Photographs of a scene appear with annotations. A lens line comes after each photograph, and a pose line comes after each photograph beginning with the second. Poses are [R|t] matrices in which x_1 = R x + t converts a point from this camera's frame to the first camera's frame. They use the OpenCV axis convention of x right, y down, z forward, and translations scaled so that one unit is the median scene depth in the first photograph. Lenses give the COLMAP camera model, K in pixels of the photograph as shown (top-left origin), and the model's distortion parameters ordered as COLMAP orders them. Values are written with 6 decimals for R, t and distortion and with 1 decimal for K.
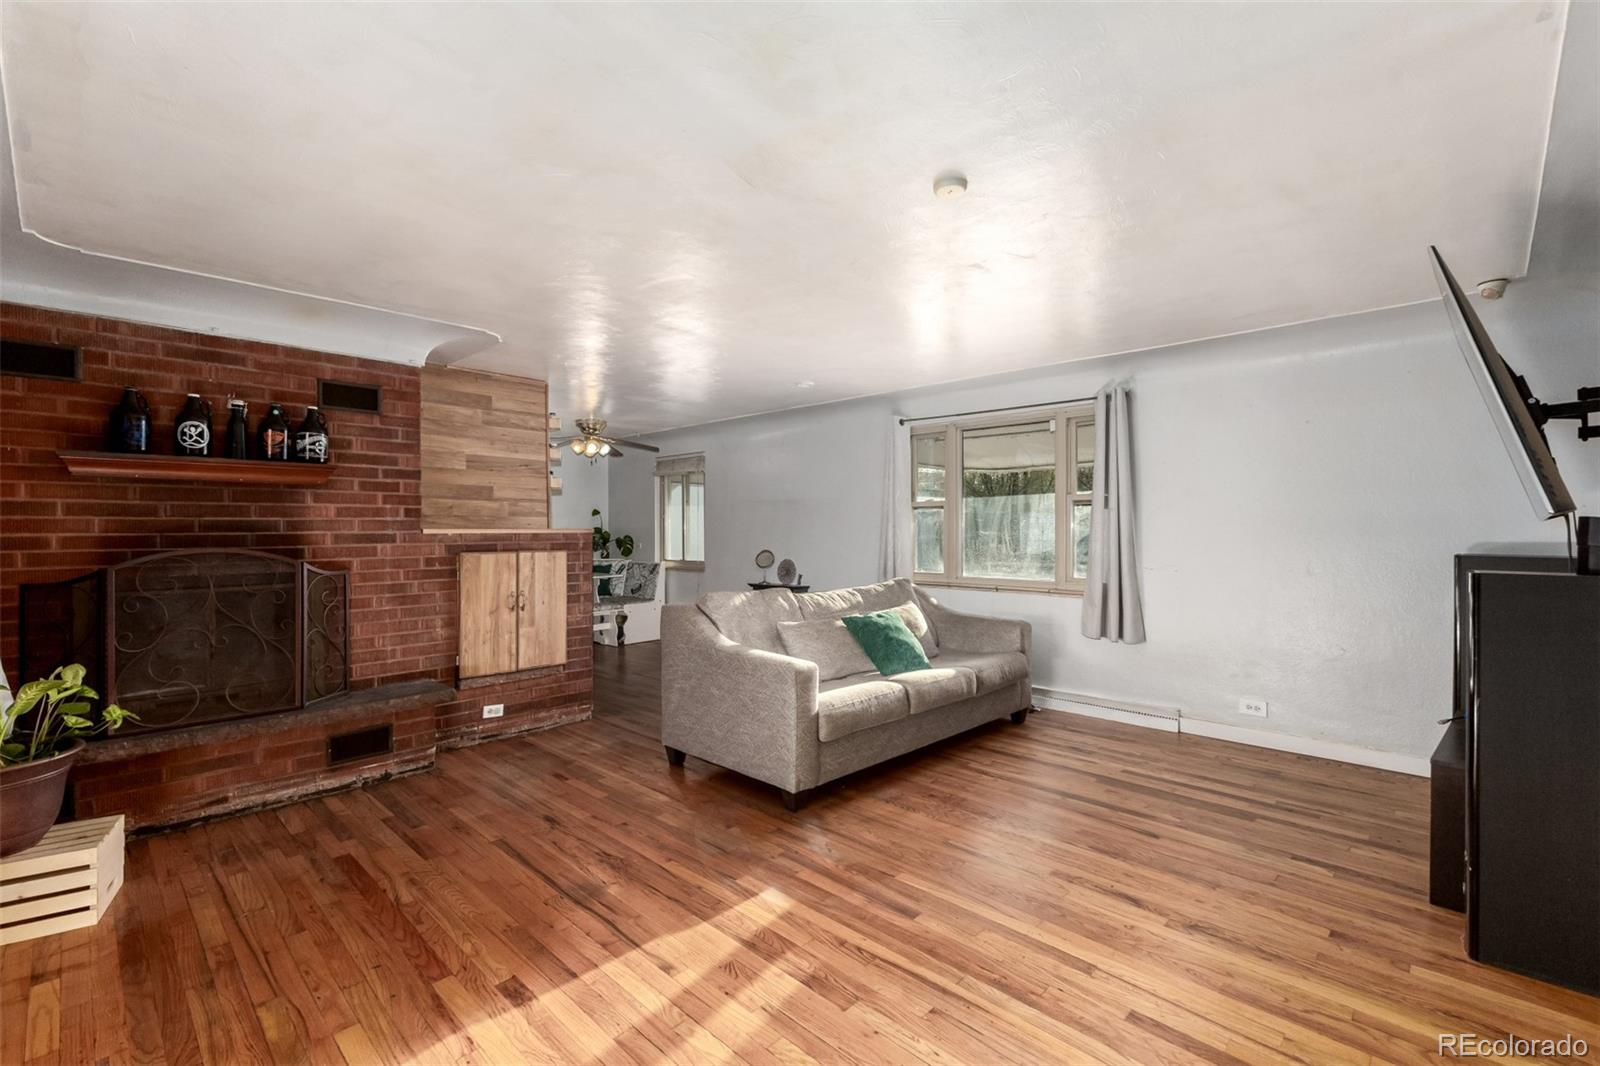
lens RADIAL K [[692.7, 0, 818.6], [0, 692.7, 529.8], [0, 0, 1]] dist [0.017524, -0.005084]
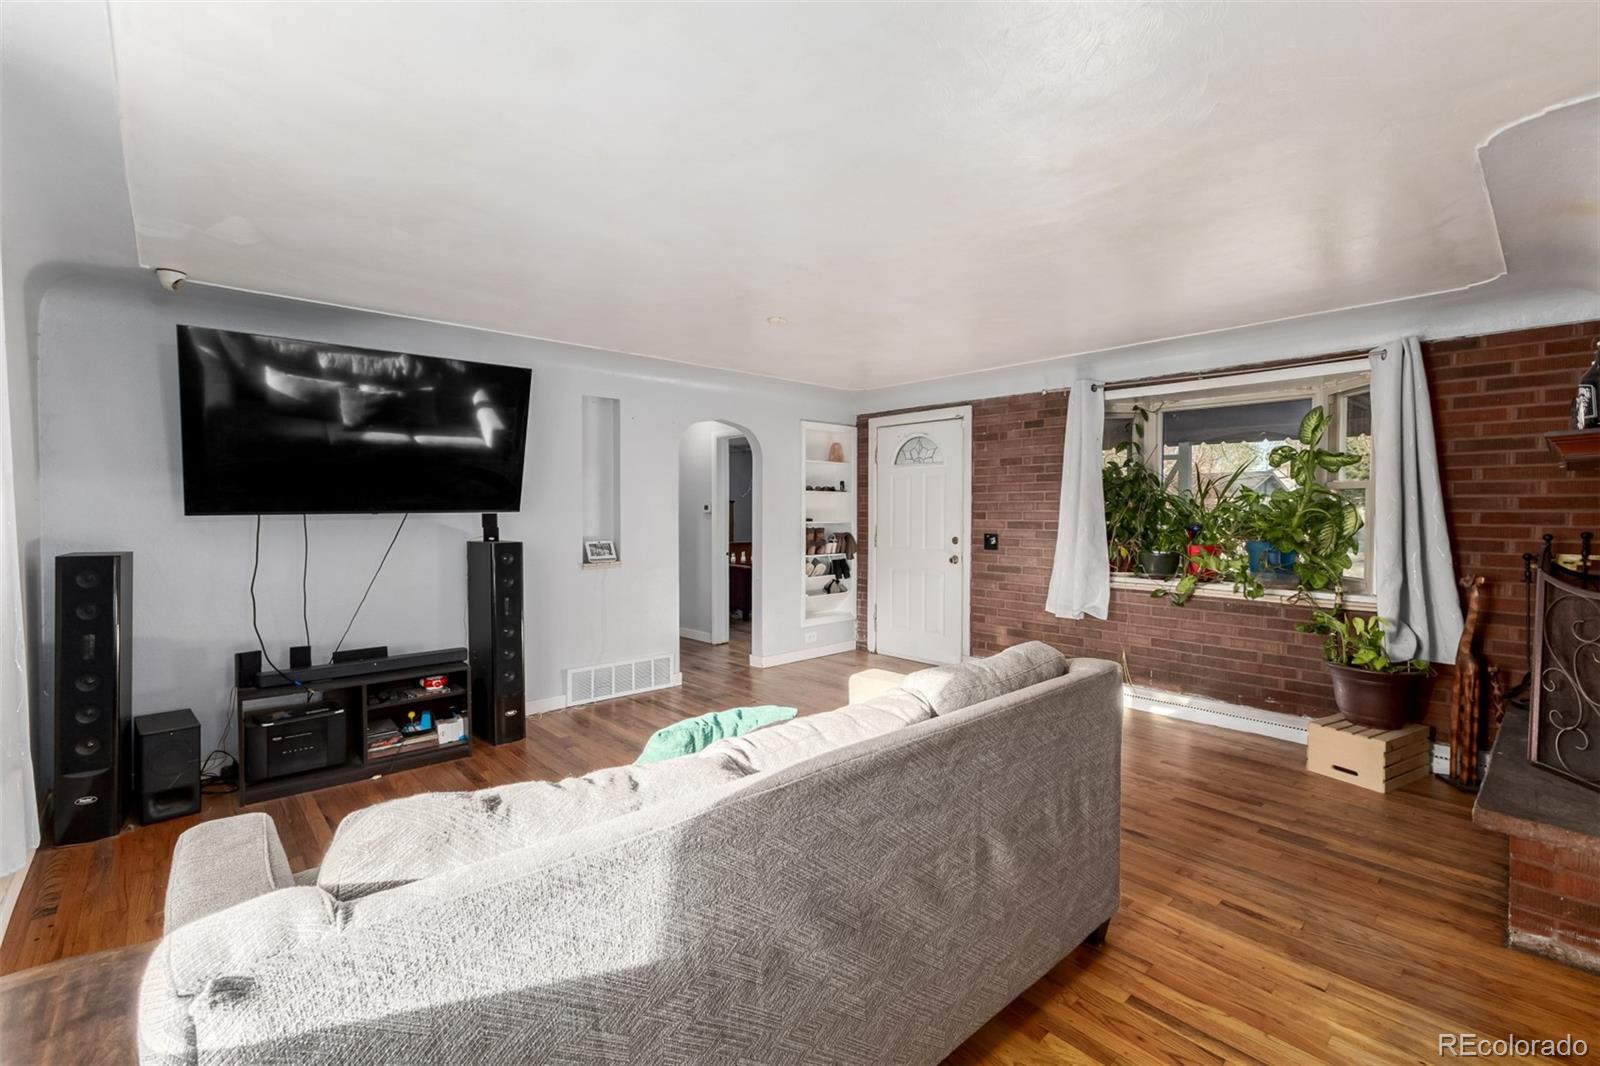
lens RADIAL K [[692.7, 0, 807.3], [0, 692.7, 526.6], [0, 0, 1]] dist [0.017524, -0.005084]
pose [[-0.995397, -0.001718, 0.095819, -0.028593], [0.000734, 0.999673, 0.025548, -0.022477], [-0.095832, 0.025500, -0.995071, 1.726493]]
